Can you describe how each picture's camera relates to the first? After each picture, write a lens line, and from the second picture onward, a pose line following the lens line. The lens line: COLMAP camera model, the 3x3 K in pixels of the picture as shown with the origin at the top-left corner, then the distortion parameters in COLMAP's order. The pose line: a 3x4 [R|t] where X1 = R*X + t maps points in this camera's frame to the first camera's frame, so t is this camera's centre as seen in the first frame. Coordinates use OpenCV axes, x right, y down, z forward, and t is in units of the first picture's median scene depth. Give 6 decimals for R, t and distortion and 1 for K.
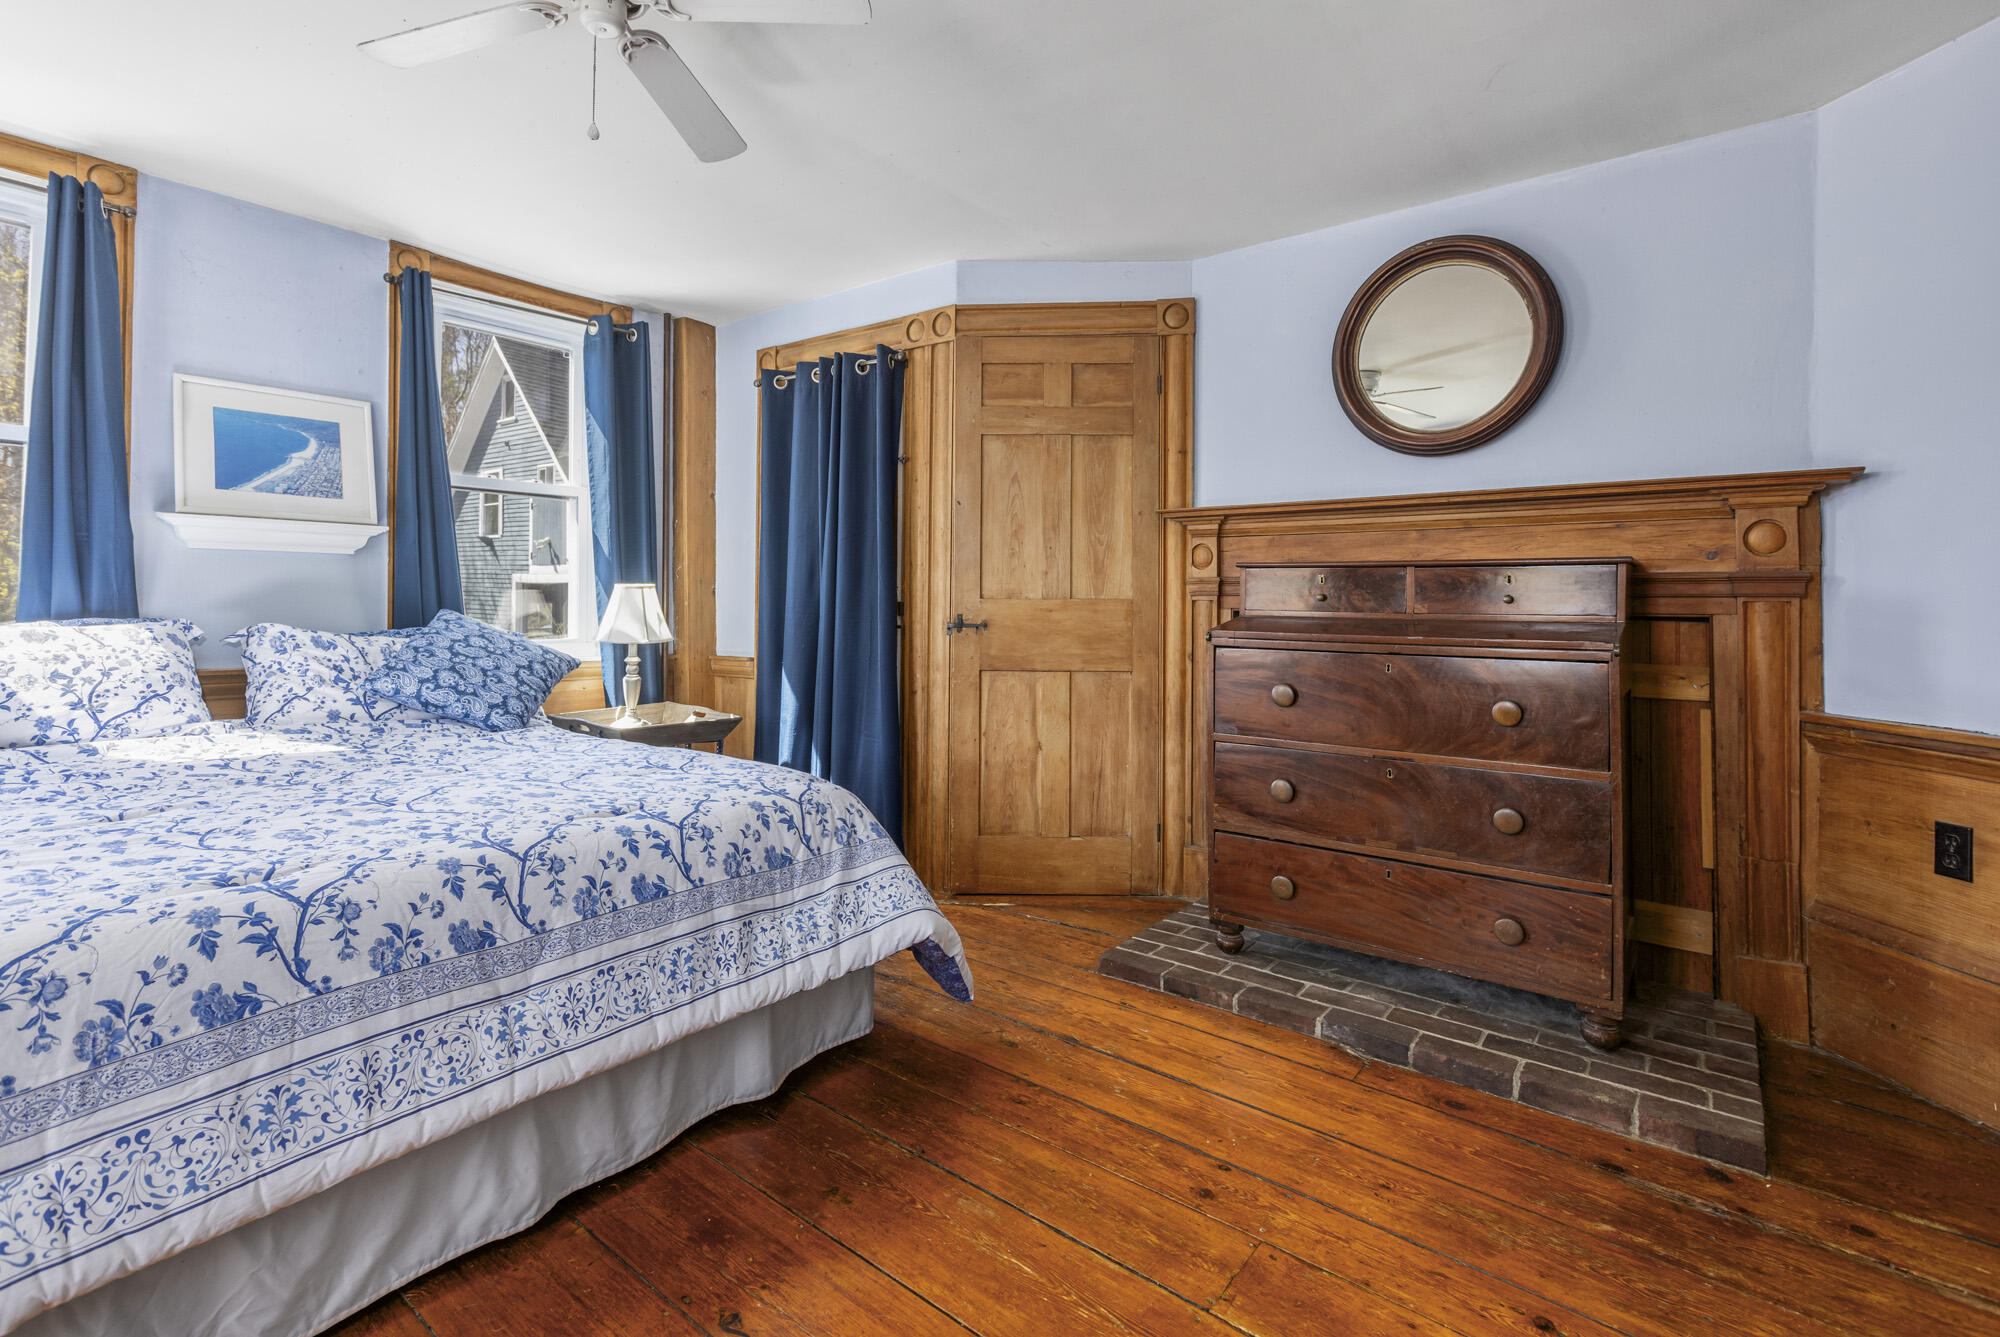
lens RADIAL K [[985.8, 0, 1003.1], [0, 985.8, 578.0], [0, 0, 1]] dist [-0.000486, 0.000217]
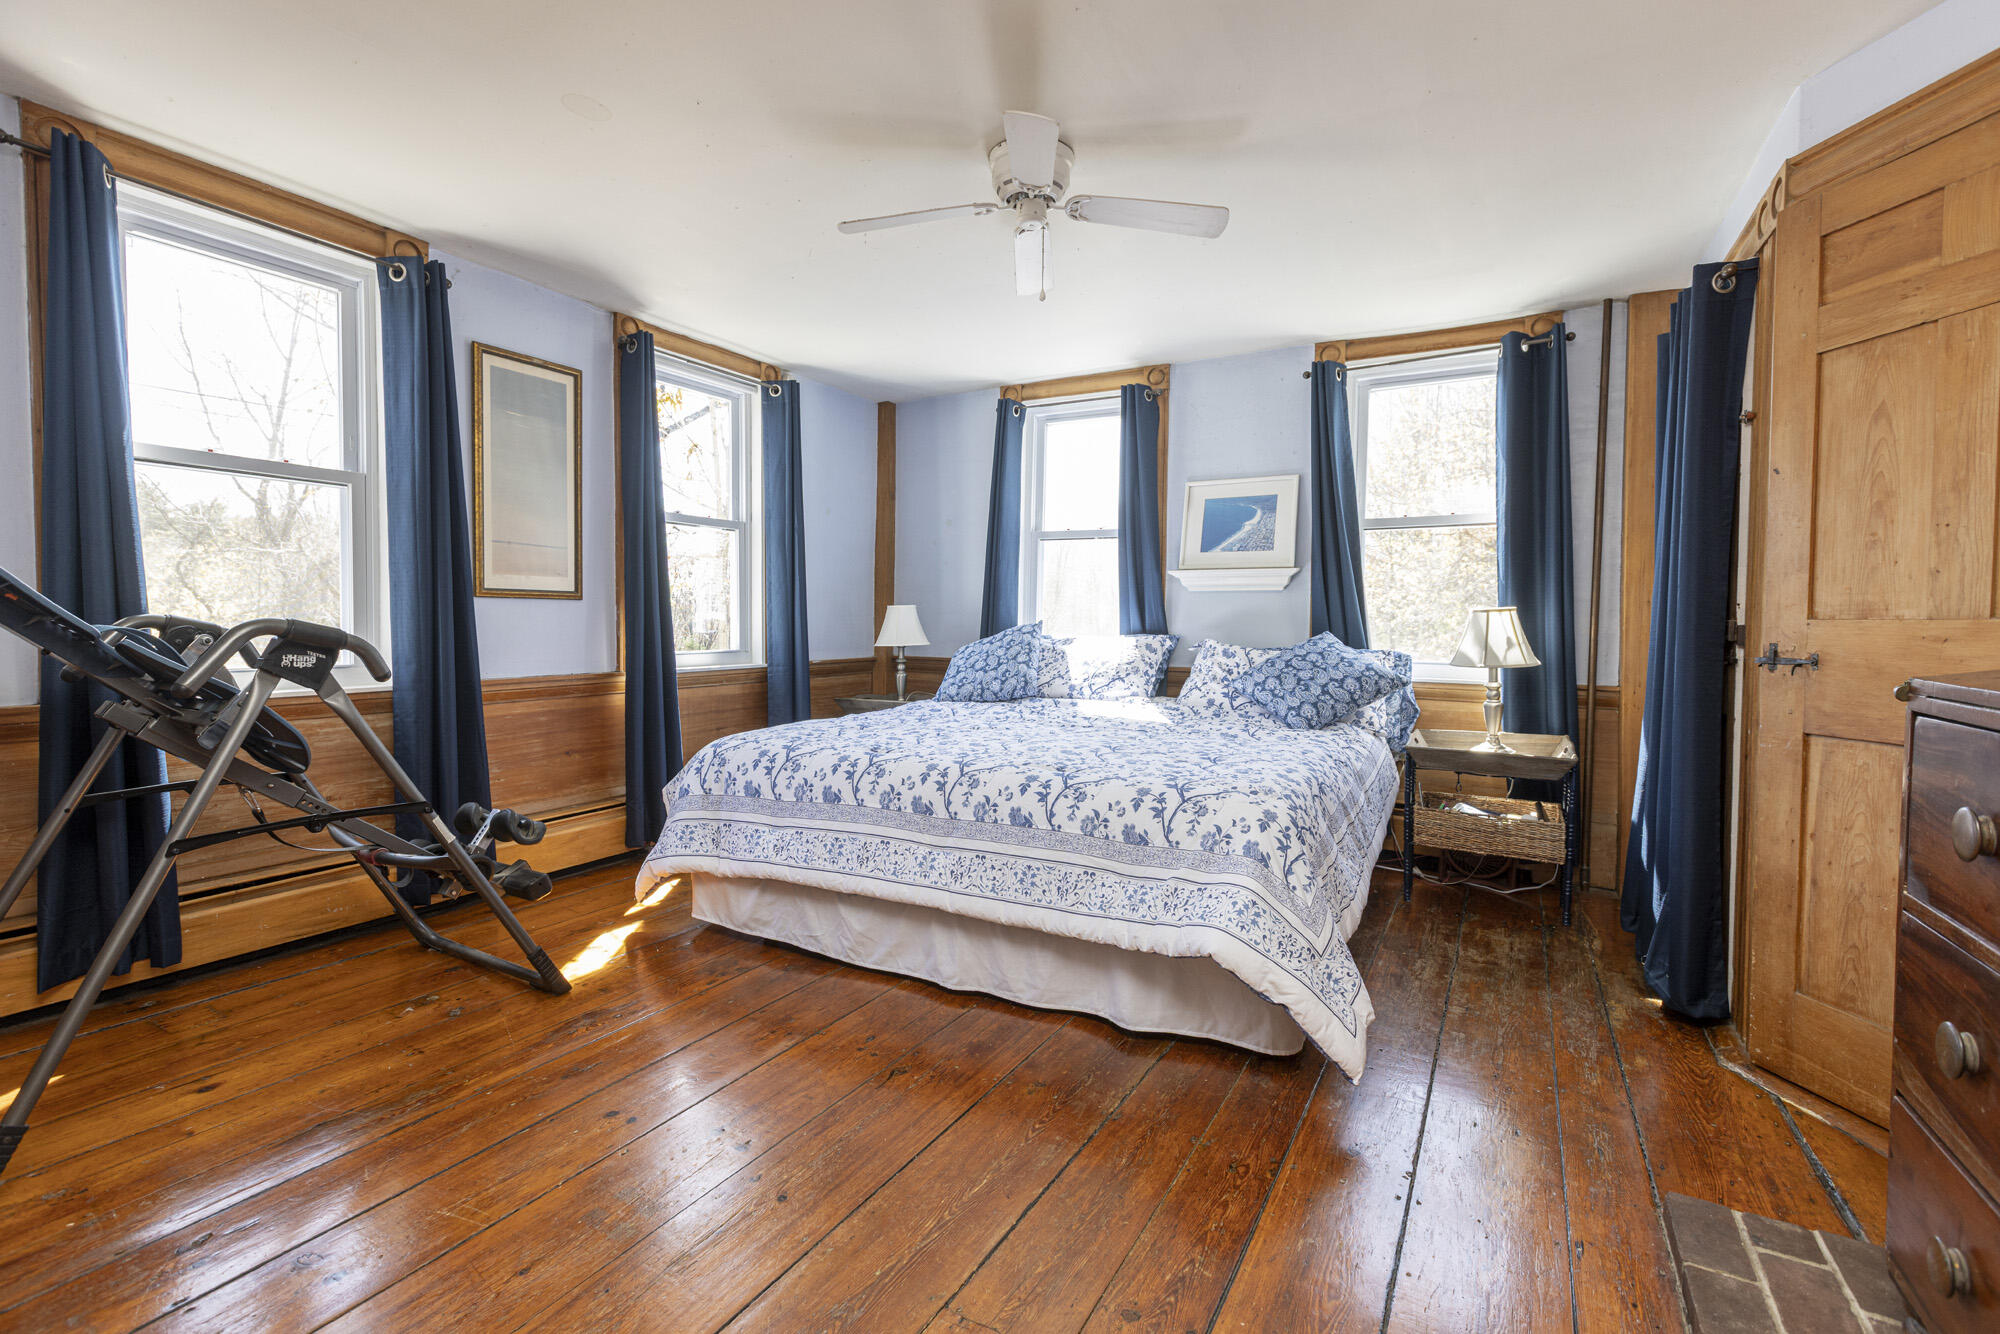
lens RADIAL K [[923.6, 0, 987.3], [0, 923.6, 641.9], [0, 0, 1]] dist [0.000322, -0.000668]
pose [[0.098511, 0.015514, -0.995015, 0.570164], [0.017693, 0.999693, 0.017339, 0.018031], [0.994979, -0.019313, 0.098206, 0.475258]]
